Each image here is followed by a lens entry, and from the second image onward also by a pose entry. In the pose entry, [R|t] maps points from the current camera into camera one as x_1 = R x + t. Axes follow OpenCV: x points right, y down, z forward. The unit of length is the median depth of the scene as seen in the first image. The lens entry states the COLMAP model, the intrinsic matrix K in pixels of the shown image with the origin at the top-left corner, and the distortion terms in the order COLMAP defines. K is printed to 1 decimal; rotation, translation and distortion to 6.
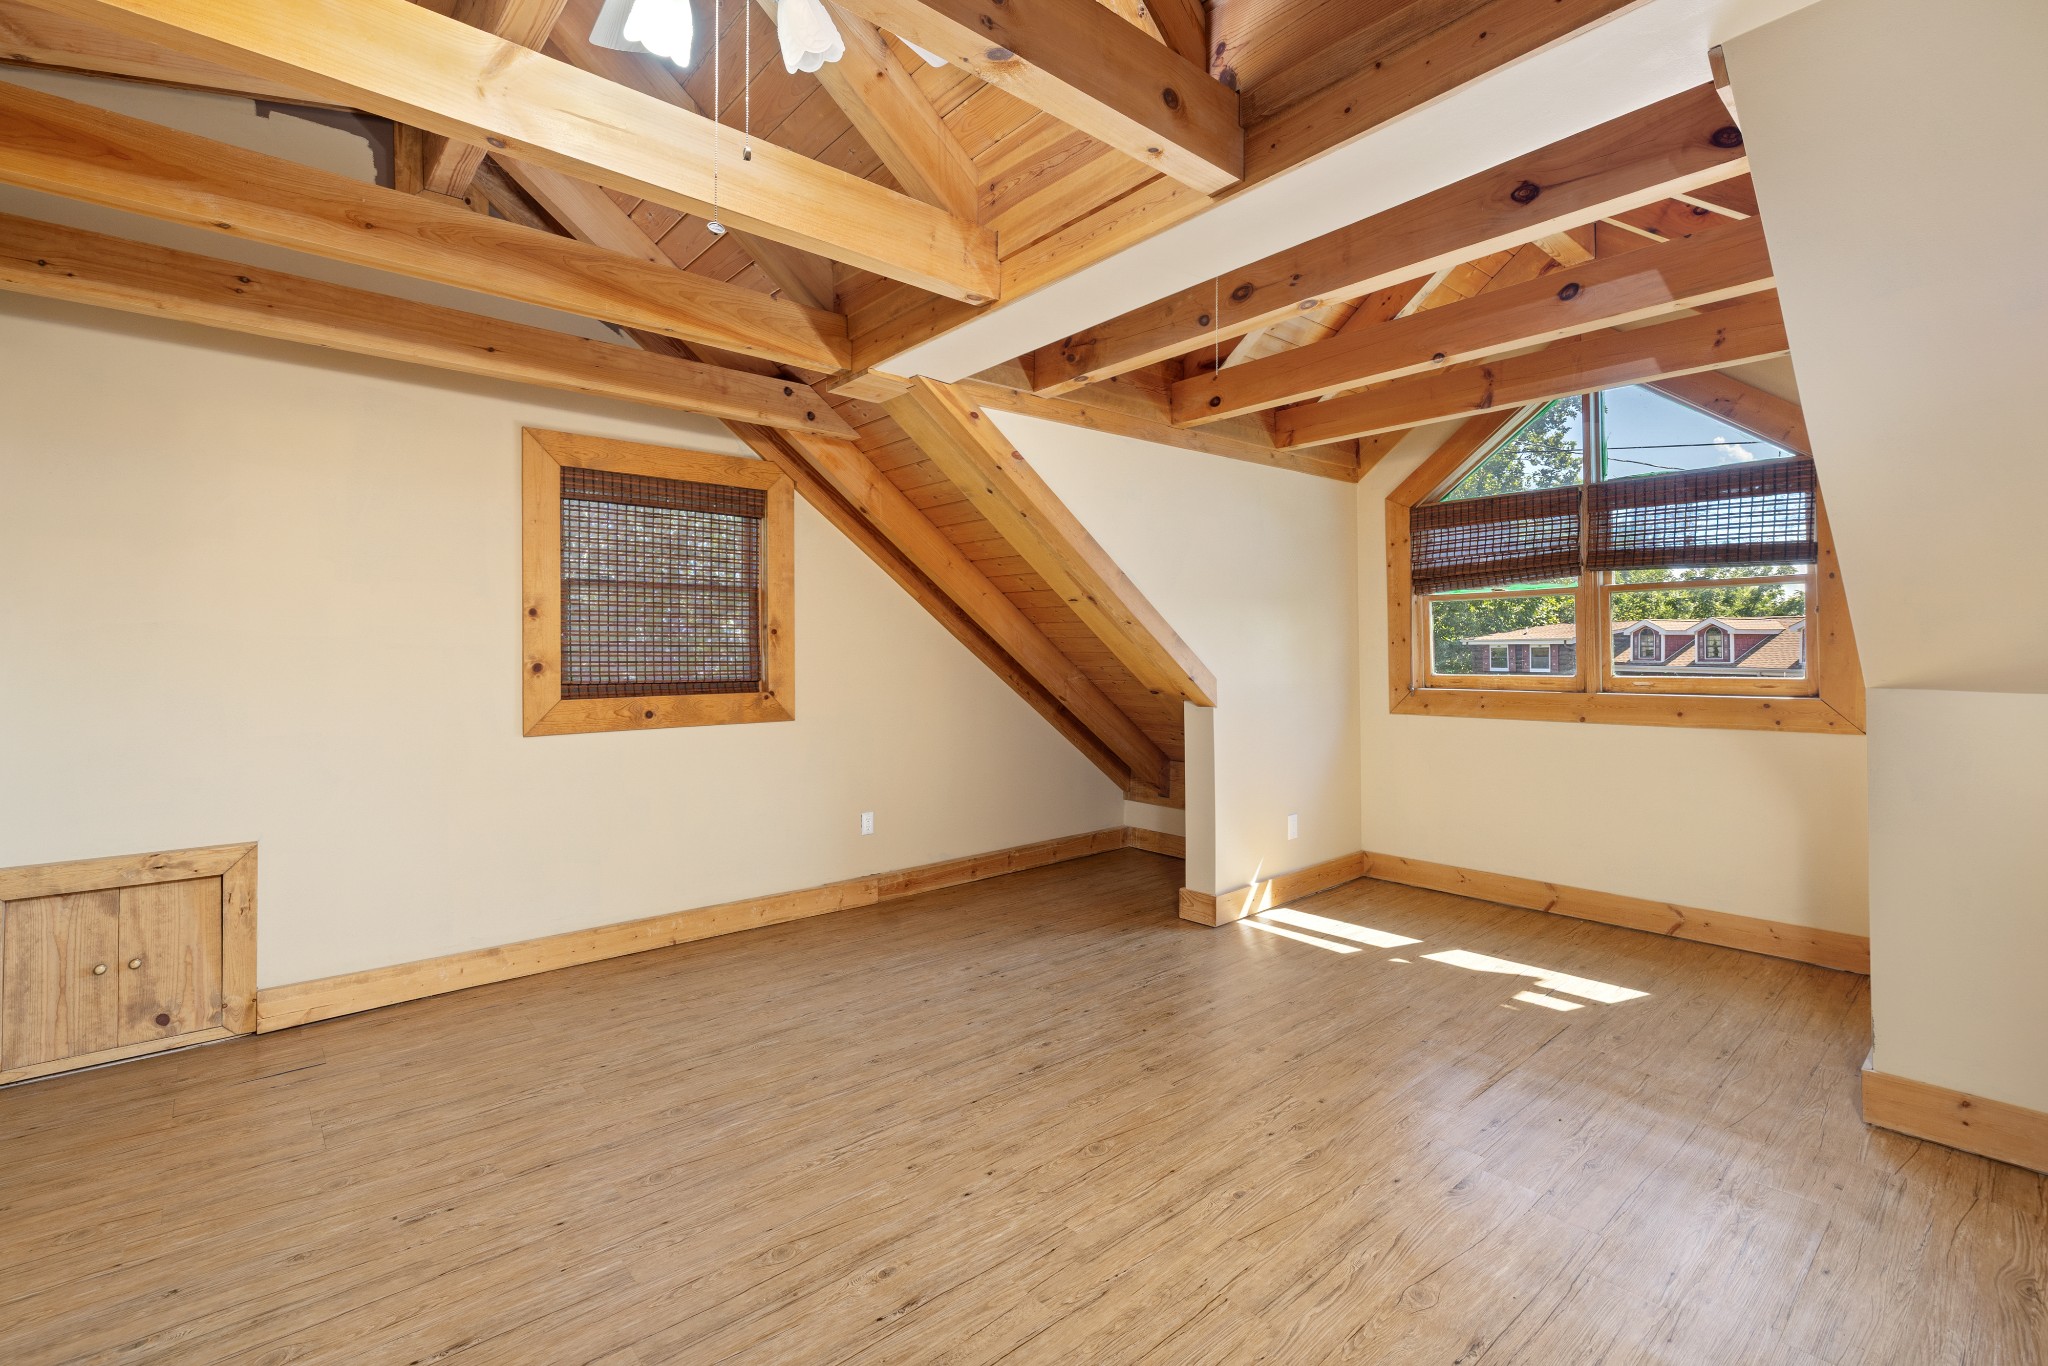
lens RADIAL K [[916.0, 0, 1012.6], [0, 916.0, 663.8], [0, 0, 1]] dist [0.001079, 0.000218]
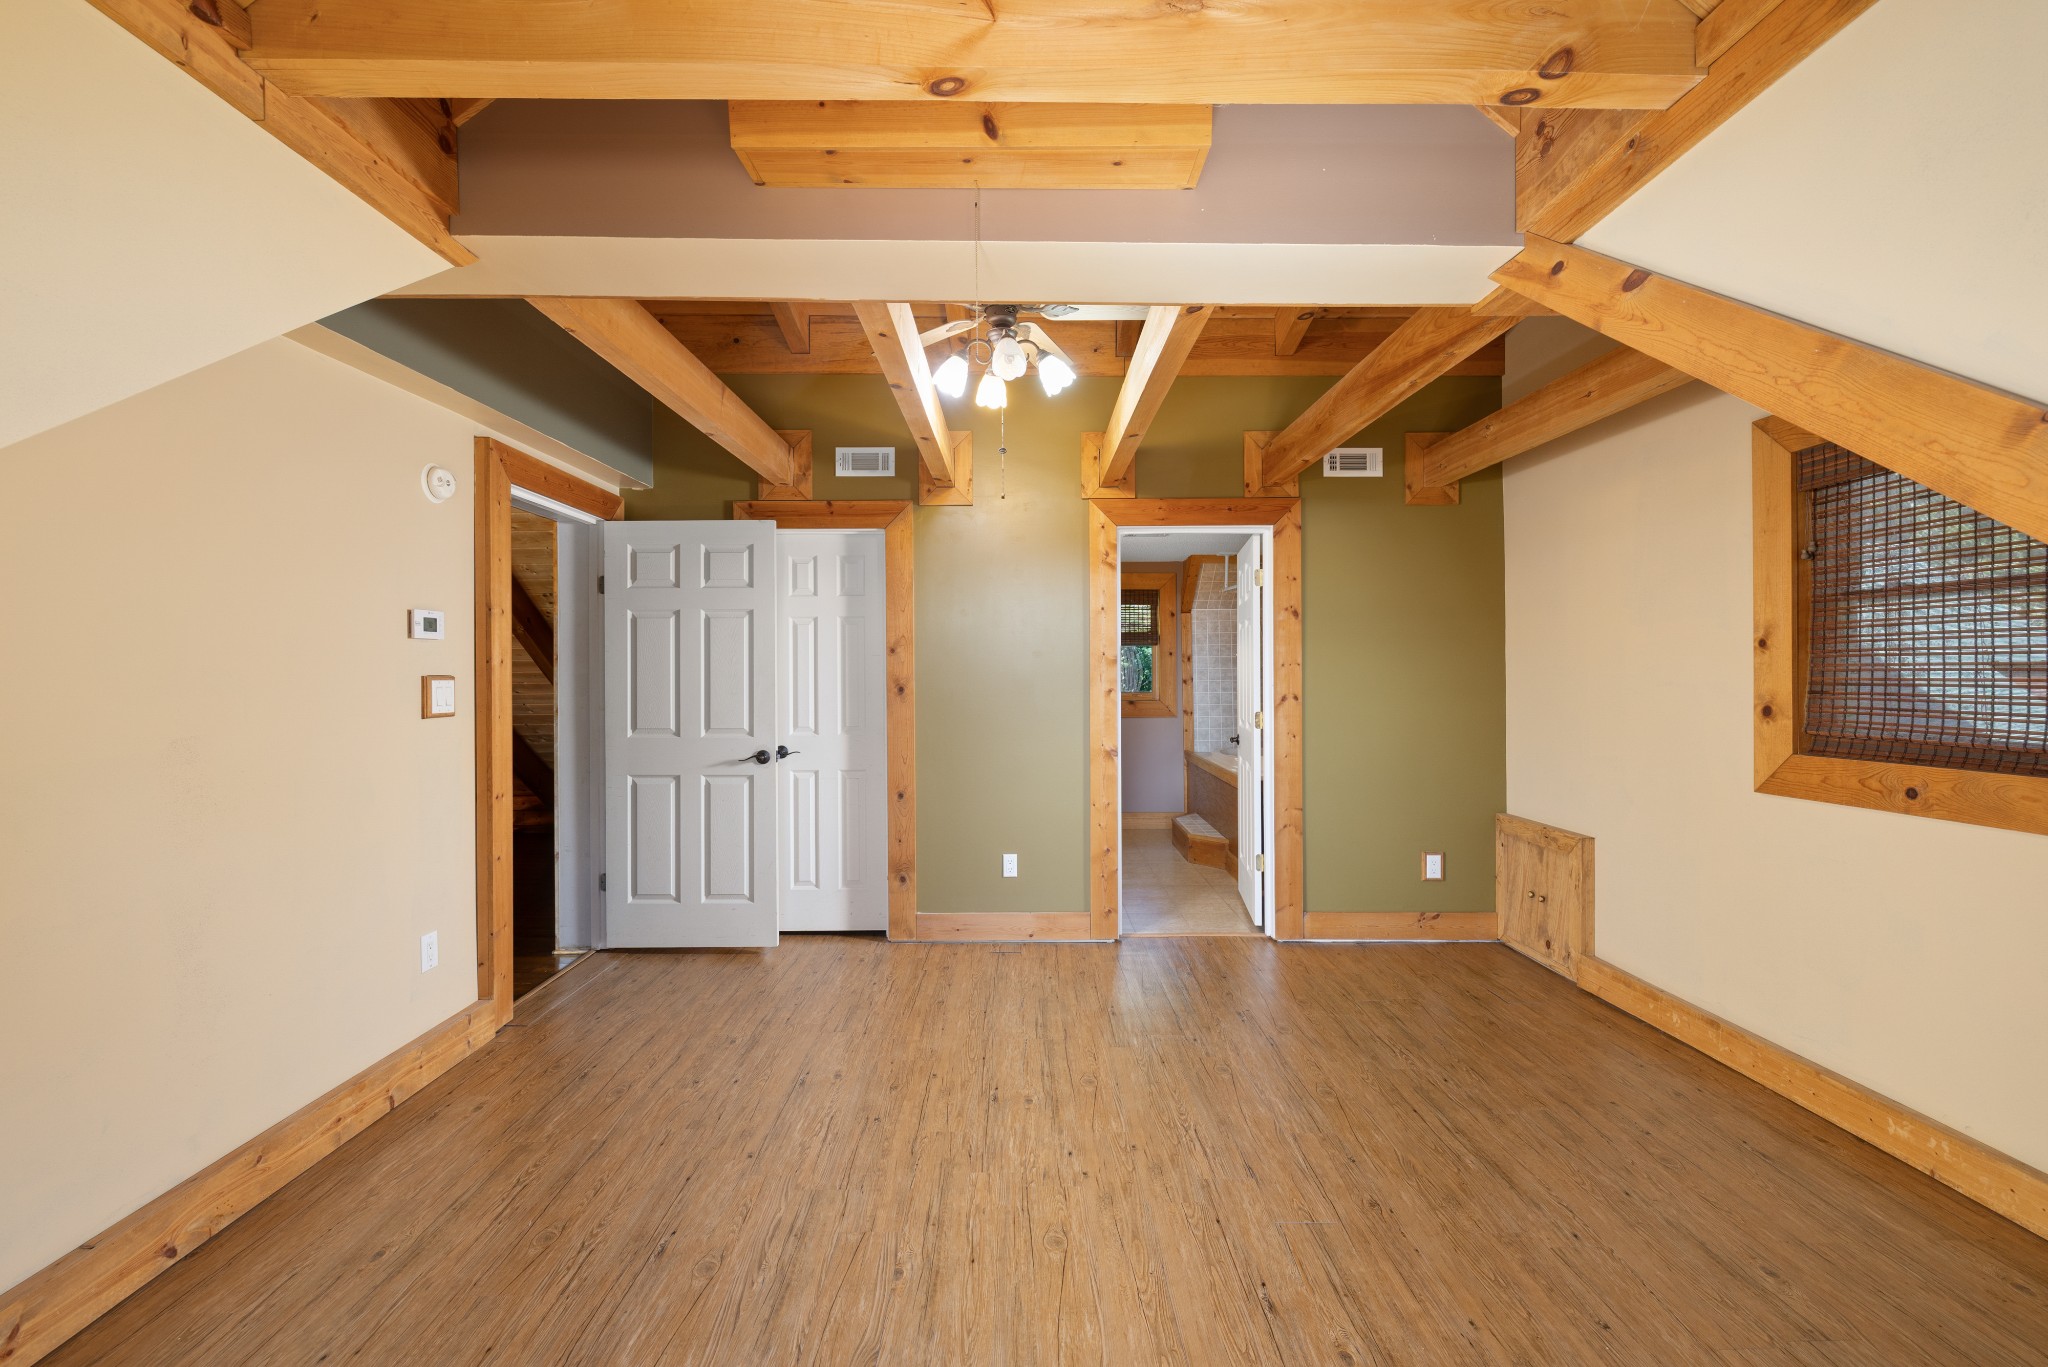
lens RADIAL K [[888.5, 0, 1024.0], [0, 888.5, 683.5], [0, 0, 1]] dist [0.000805, 0.000370]
pose [[-0.652011, 0.013638, -0.758087, 0.677319], [-0.002157, 0.999801, 0.019842, -0.045370], [0.758207, 0.014572, -0.651852, 1.338588]]
